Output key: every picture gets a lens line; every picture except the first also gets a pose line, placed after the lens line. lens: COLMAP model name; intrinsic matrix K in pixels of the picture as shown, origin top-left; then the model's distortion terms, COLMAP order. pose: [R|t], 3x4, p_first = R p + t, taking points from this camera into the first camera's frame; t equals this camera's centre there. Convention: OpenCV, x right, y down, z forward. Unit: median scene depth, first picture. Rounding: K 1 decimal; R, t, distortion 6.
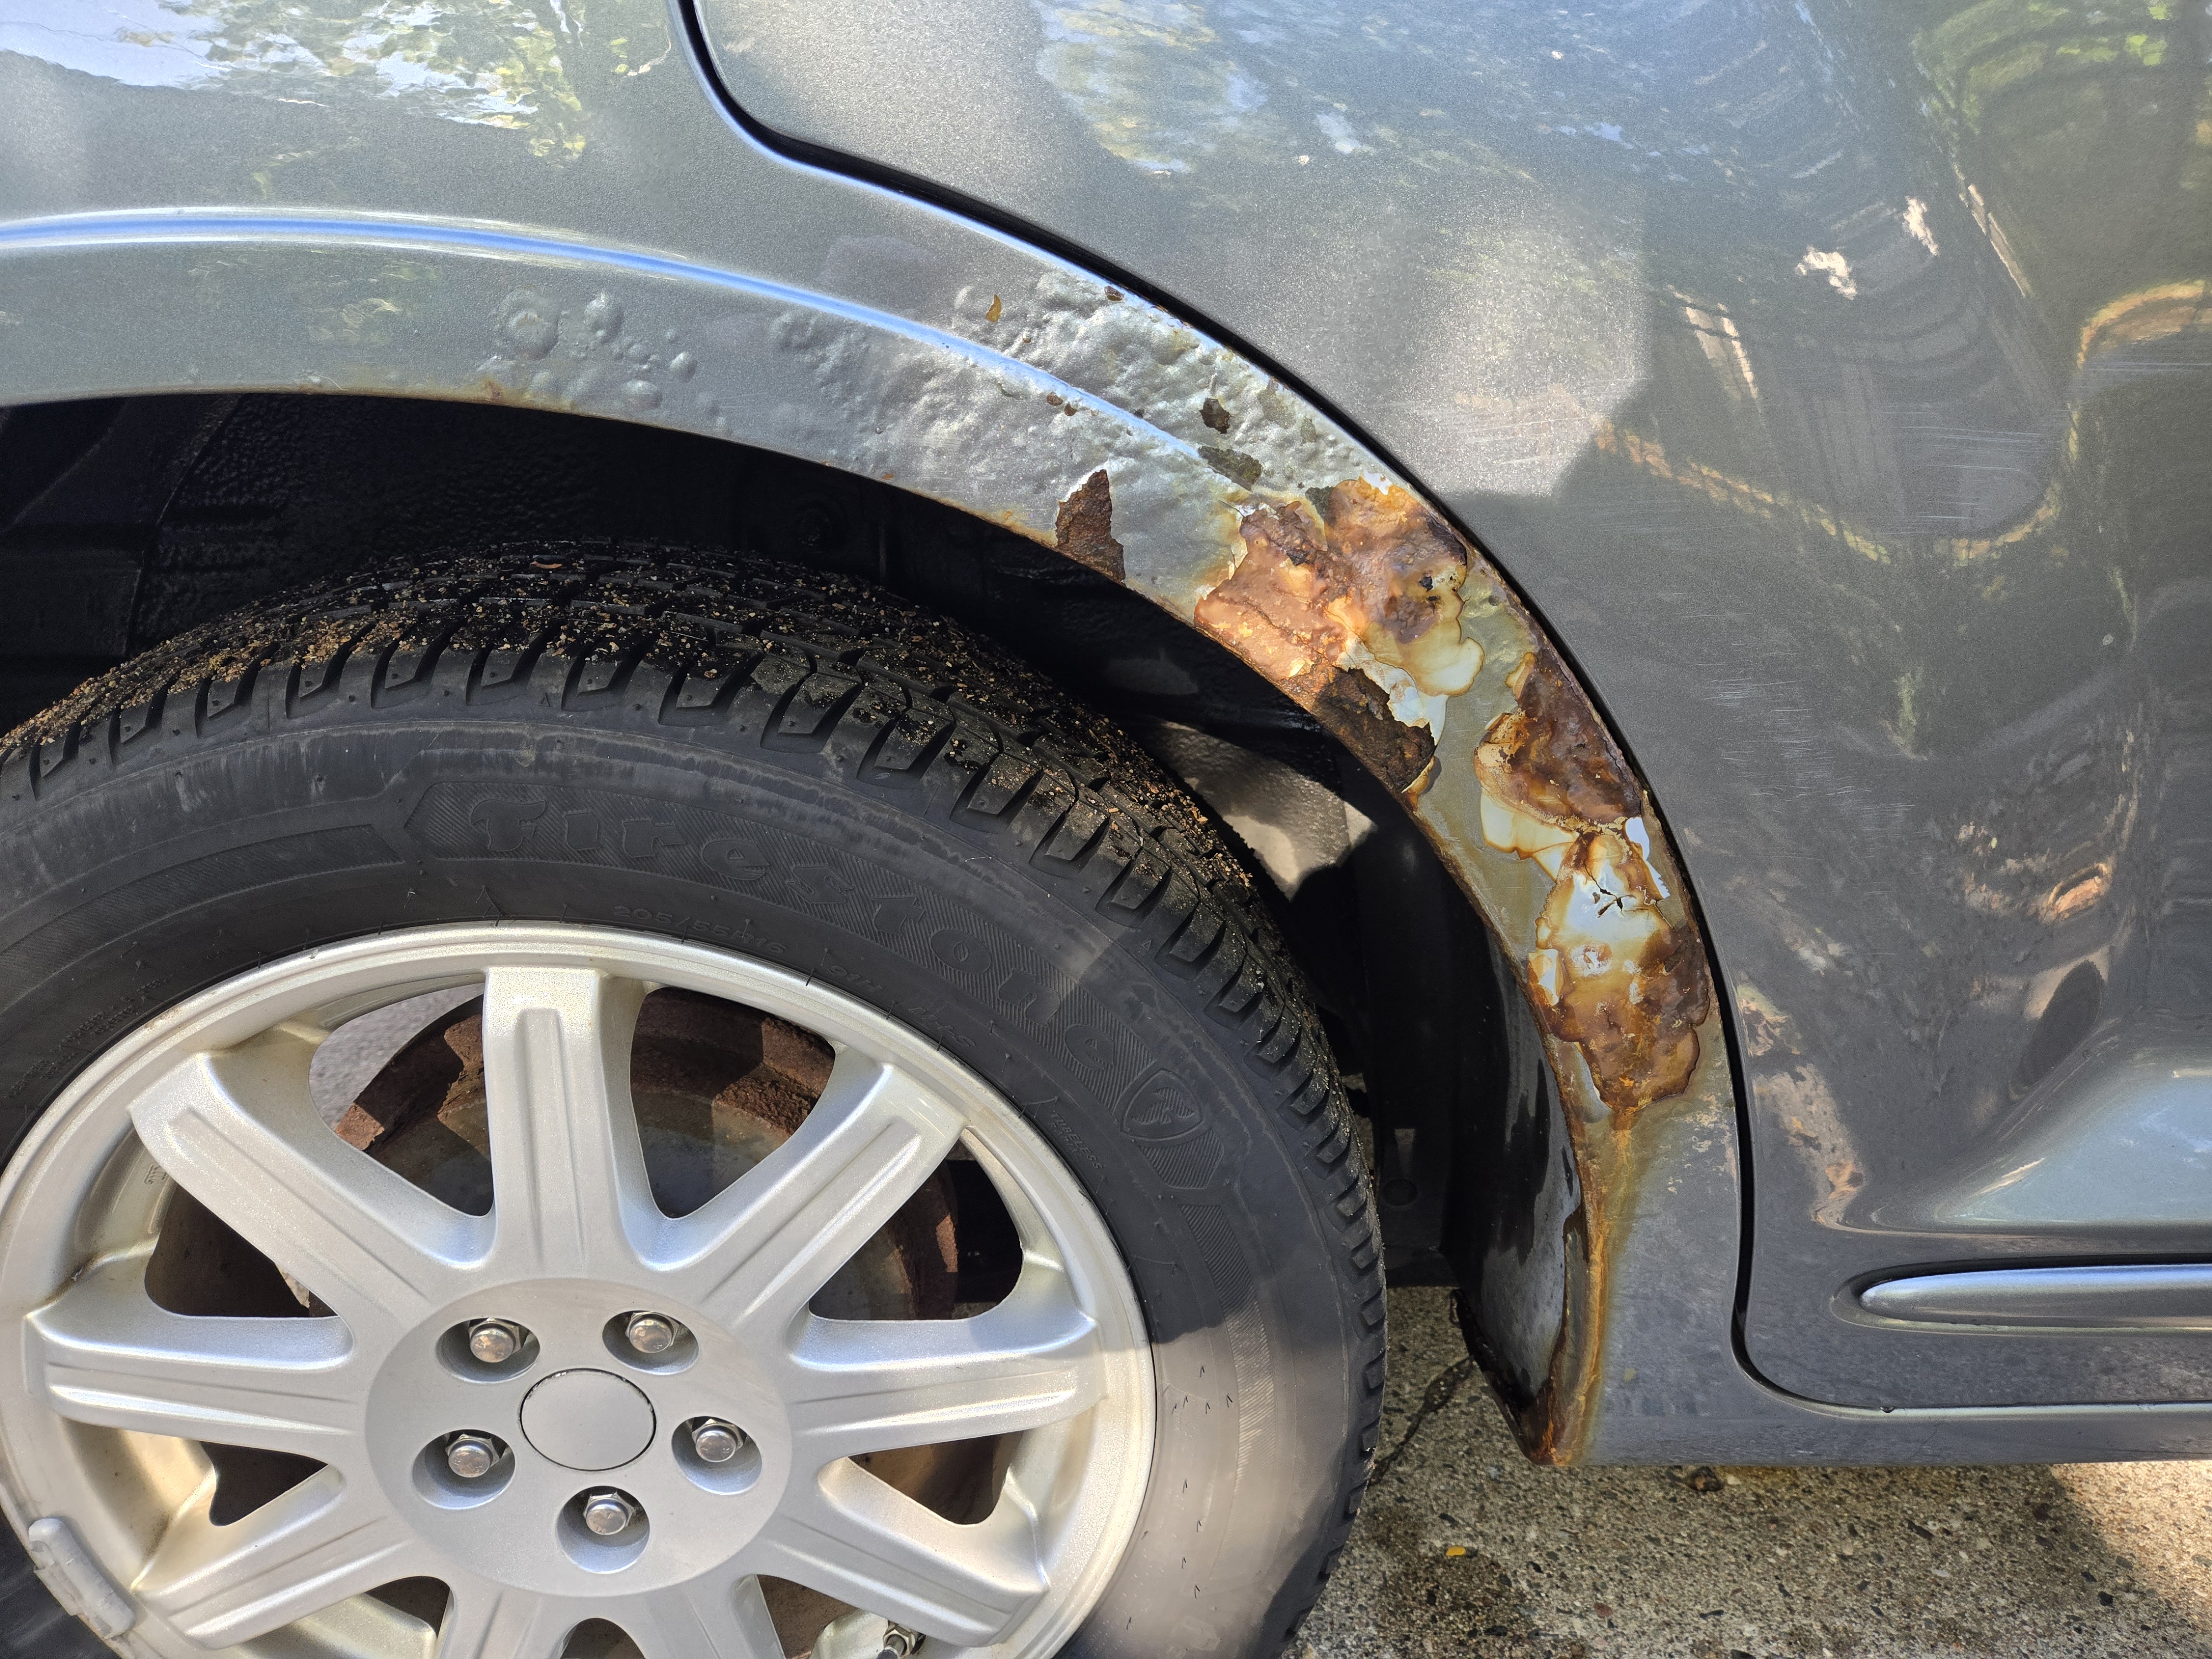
lens RADIAL K [[1483.5, 0, 1104.1], [0, 1483.5, 830.5], [0, 0, 1]] dist [-0.005128, -0.001758]
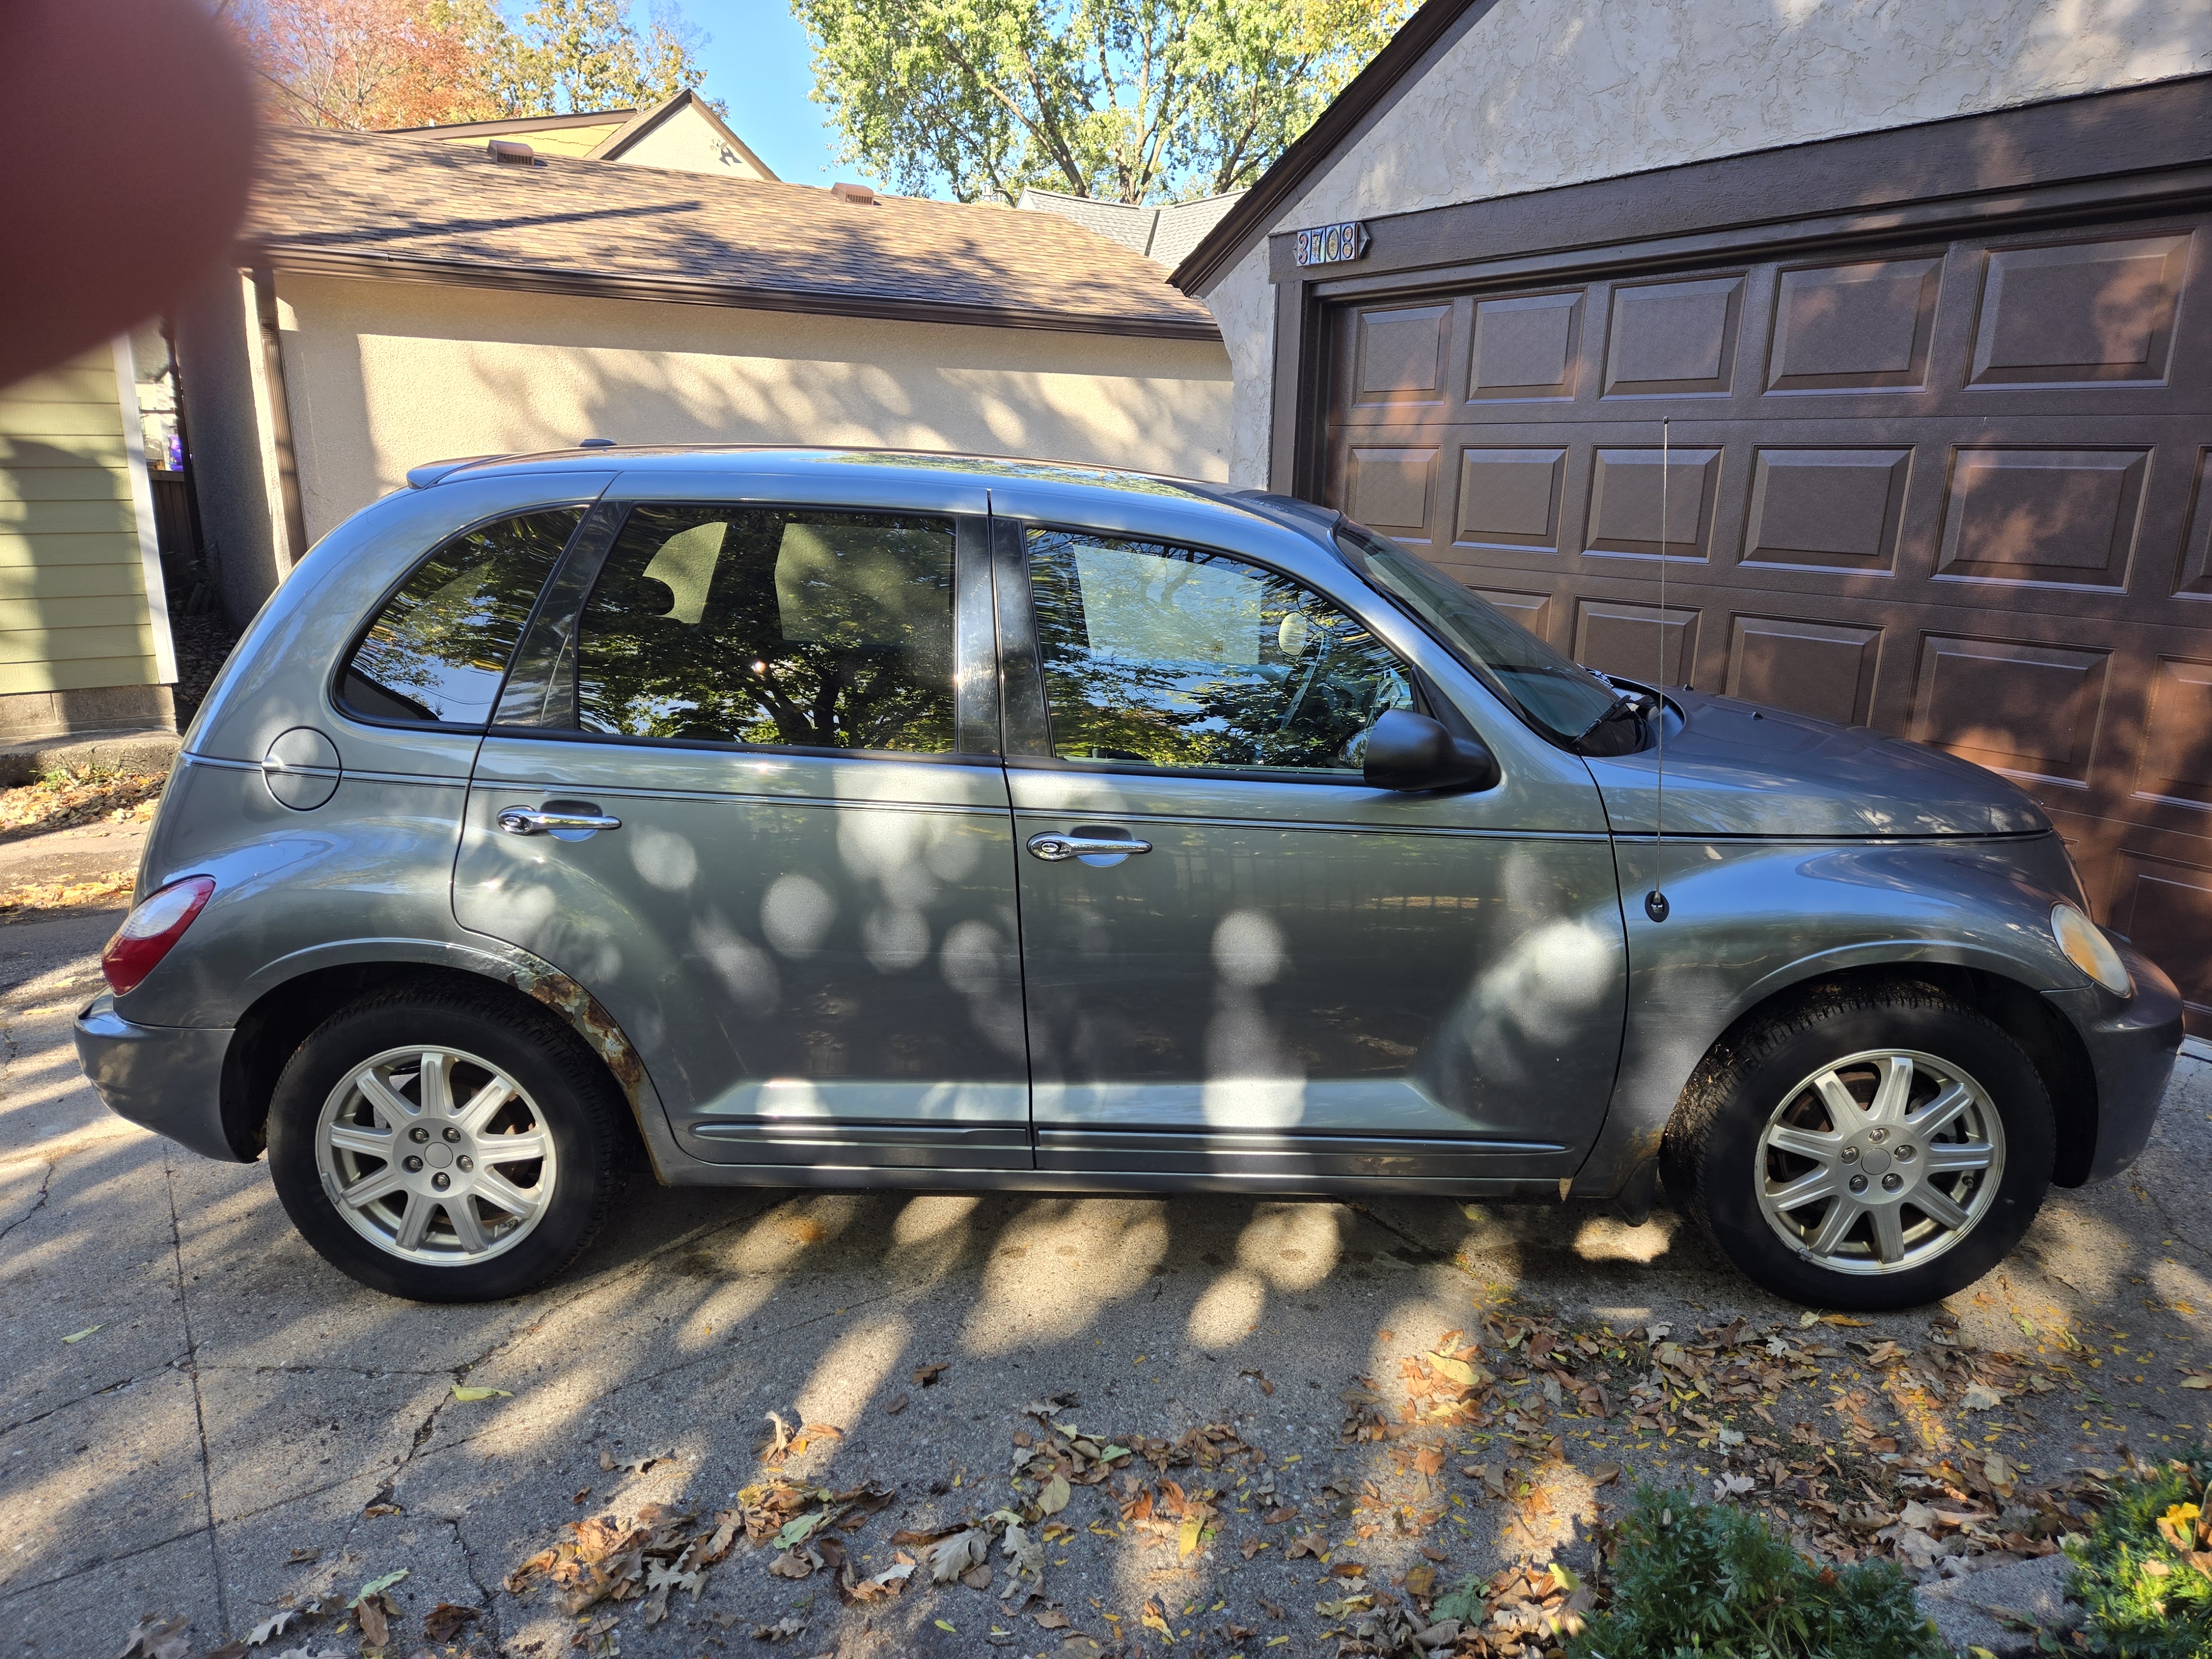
lens RADIAL K [[1483.5, 0, 1108.0], [0, 1483.5, 830.4], [0, 0, 1]] dist [-0.005128, -0.001758]
pose [[0.998663, 0.007296, -0.051167, 2.319001], [-0.016158, 0.984436, -0.174998, 0.193014], [0.049094, 0.175590, 0.983238, -4.282875]]
